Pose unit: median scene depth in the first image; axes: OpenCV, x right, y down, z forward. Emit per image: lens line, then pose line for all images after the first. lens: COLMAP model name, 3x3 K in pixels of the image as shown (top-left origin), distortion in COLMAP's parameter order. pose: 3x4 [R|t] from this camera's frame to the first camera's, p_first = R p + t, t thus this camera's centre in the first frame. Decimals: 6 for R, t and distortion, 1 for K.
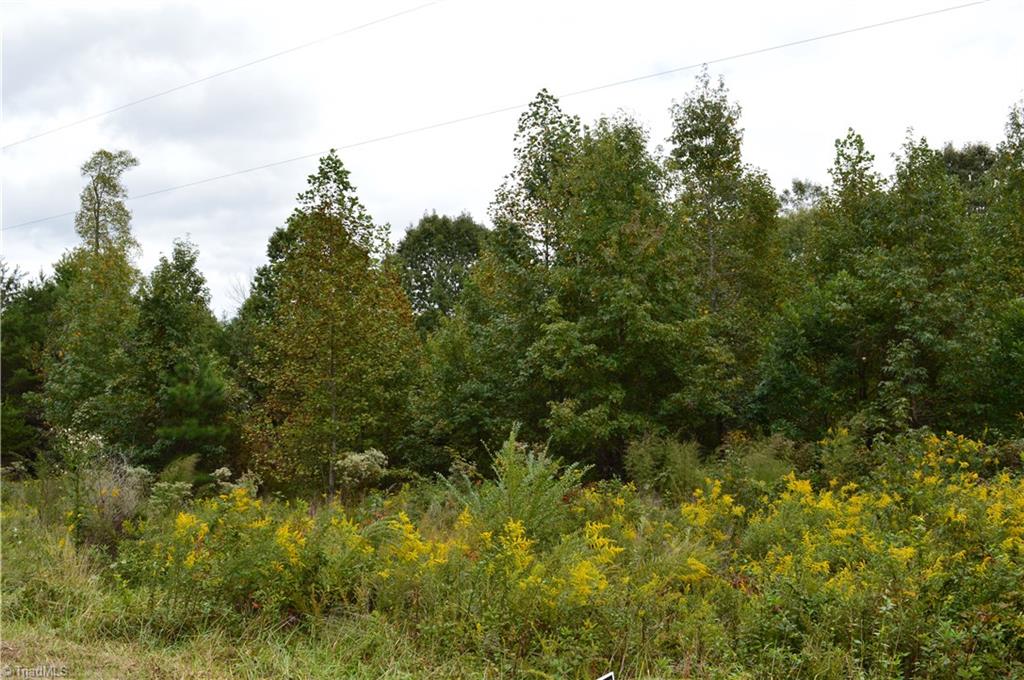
lens RADIAL K [[927.1, 0, 512.0], [0, 927.1, 340.0], [0, 0, 1]] dist [-0.044868, -0.005637]
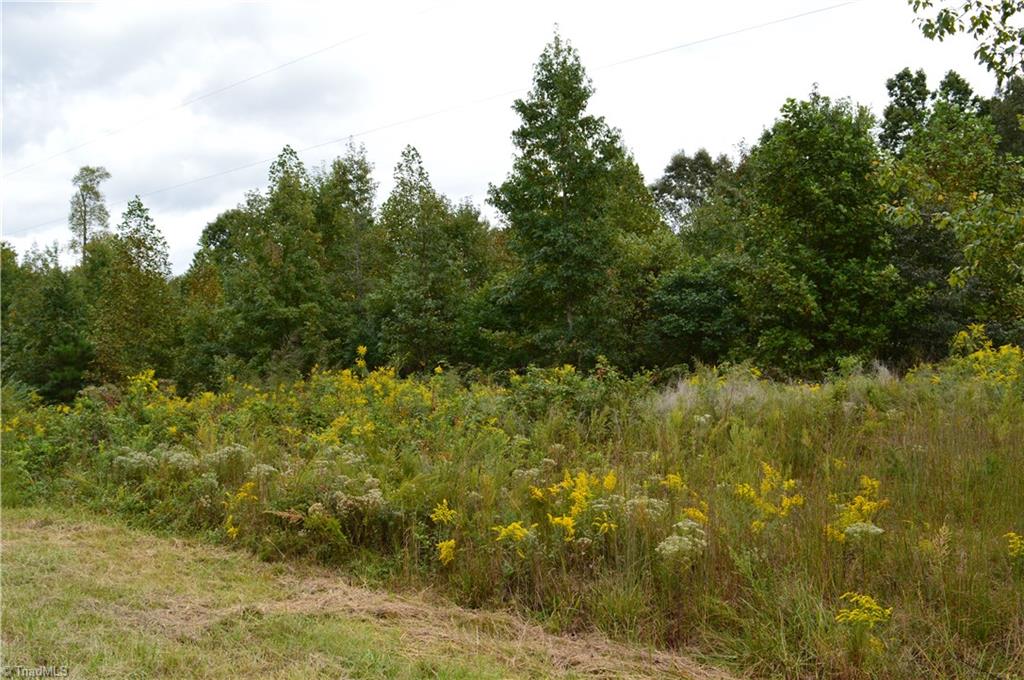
lens RADIAL K [[834.1, 0, 512.0], [0, 834.1, 340.0], [0, 0, 1]] dist [-0.002012, -0.006212]
pose [[0.996193, -0.014041, -0.086038, 0.285769], [0.019921, 0.997495, 0.067868, -0.022578], [0.084870, -0.069323, 0.993978, -0.189888]]
